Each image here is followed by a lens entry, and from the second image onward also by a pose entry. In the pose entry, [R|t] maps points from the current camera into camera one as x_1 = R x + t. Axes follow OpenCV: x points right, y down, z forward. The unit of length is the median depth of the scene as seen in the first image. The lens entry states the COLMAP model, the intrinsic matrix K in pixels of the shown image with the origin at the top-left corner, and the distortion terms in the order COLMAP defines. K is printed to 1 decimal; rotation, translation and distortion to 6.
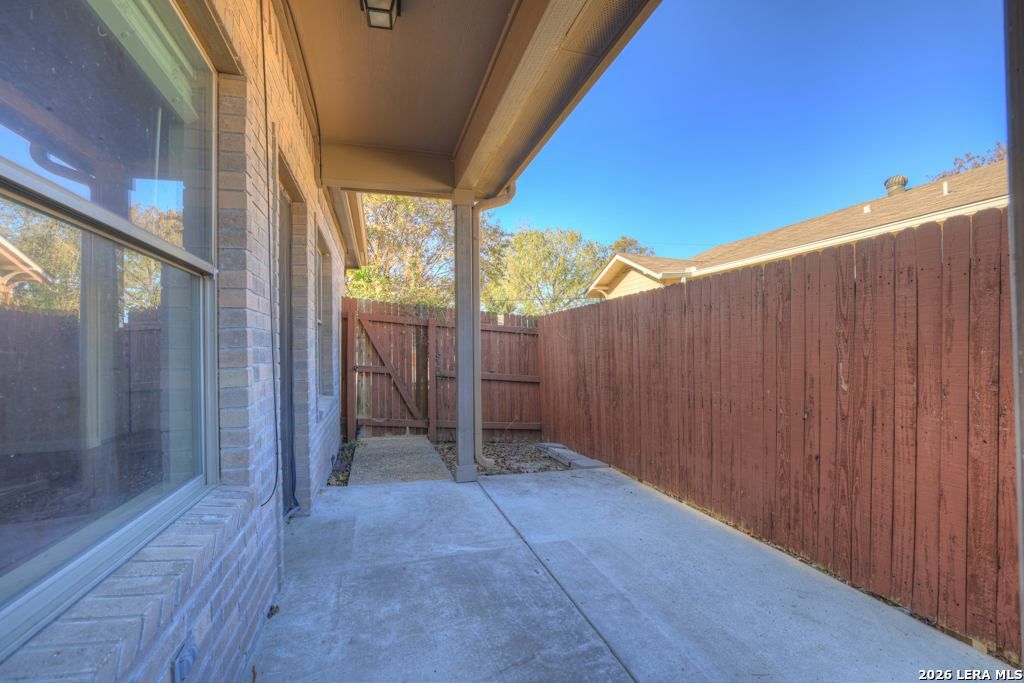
lens RADIAL K [[437.2, 0, 509.2], [0, 437.2, 345.8], [0, 0, 1]] dist [-0.057166, 0.015309]
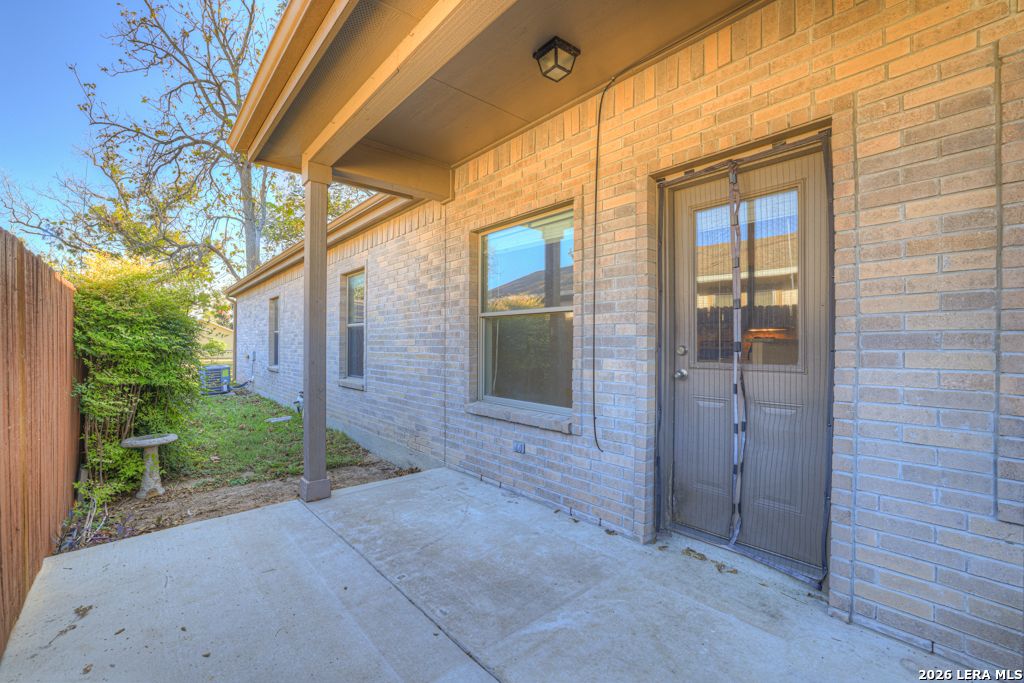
lens RADIAL K [[444.3, 0, 500.6], [0, 444.3, 341.4], [0, 0, 1]] dist [-0.031338, -0.000008]
pose [[-0.919559, 0.010166, -0.392820, 0.190915], [0.012706, 0.999912, -0.003867, -0.008977], [0.392746, -0.008547, -0.919607, 1.188010]]
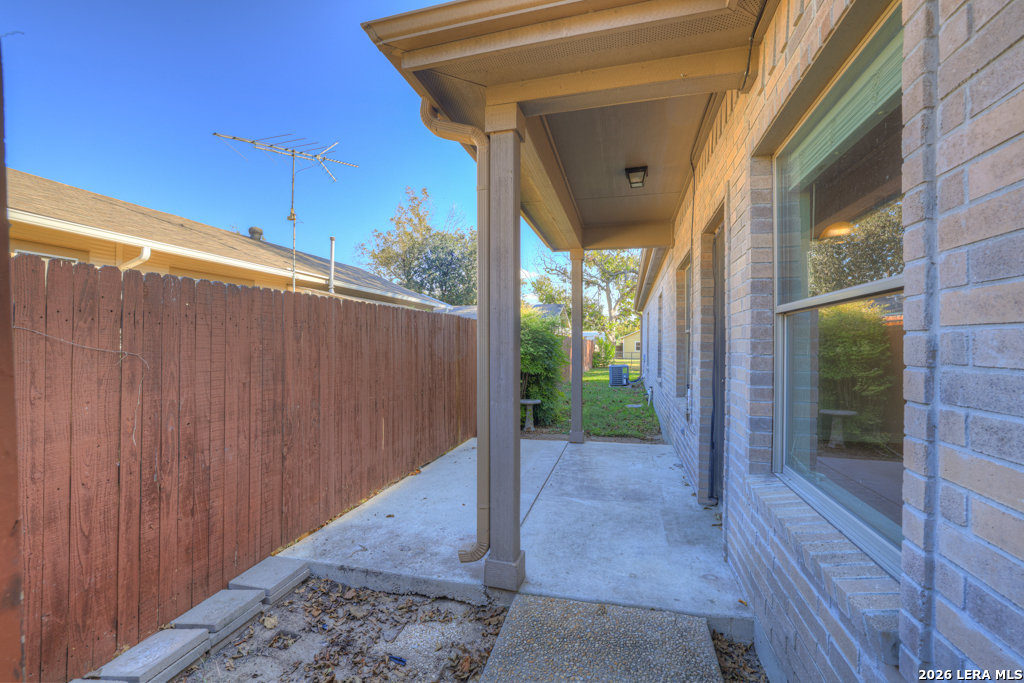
lens RADIAL K [[444.3, 0, 500.6], [0, 444.3, 341.4], [0, 0, 1]] dist [-0.031338, -0.000008]
pose [[-0.841799, 0.011836, 0.539662, -0.485561], [0.002388, 0.999831, -0.018204, -0.023430], [-0.539787, -0.014036, -0.841685, 1.706610]]
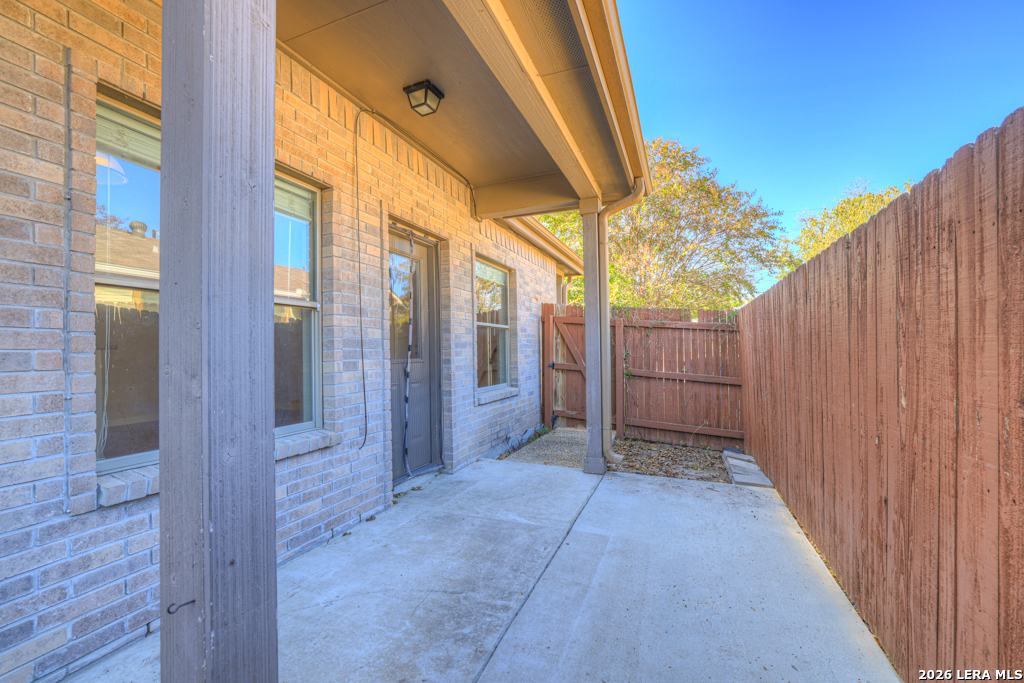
lens RADIAL K [[439.6, 0, 506.7], [0, 439.6, 345.4], [0, 0, 1]] dist [-0.033770, 0.000937]
pose [[0.780684, -0.010286, -0.624841, 0.445493], [0.012024, 0.999927, -0.001437, -0.000991], [0.624810, -0.006391, 0.780750, 0.036277]]
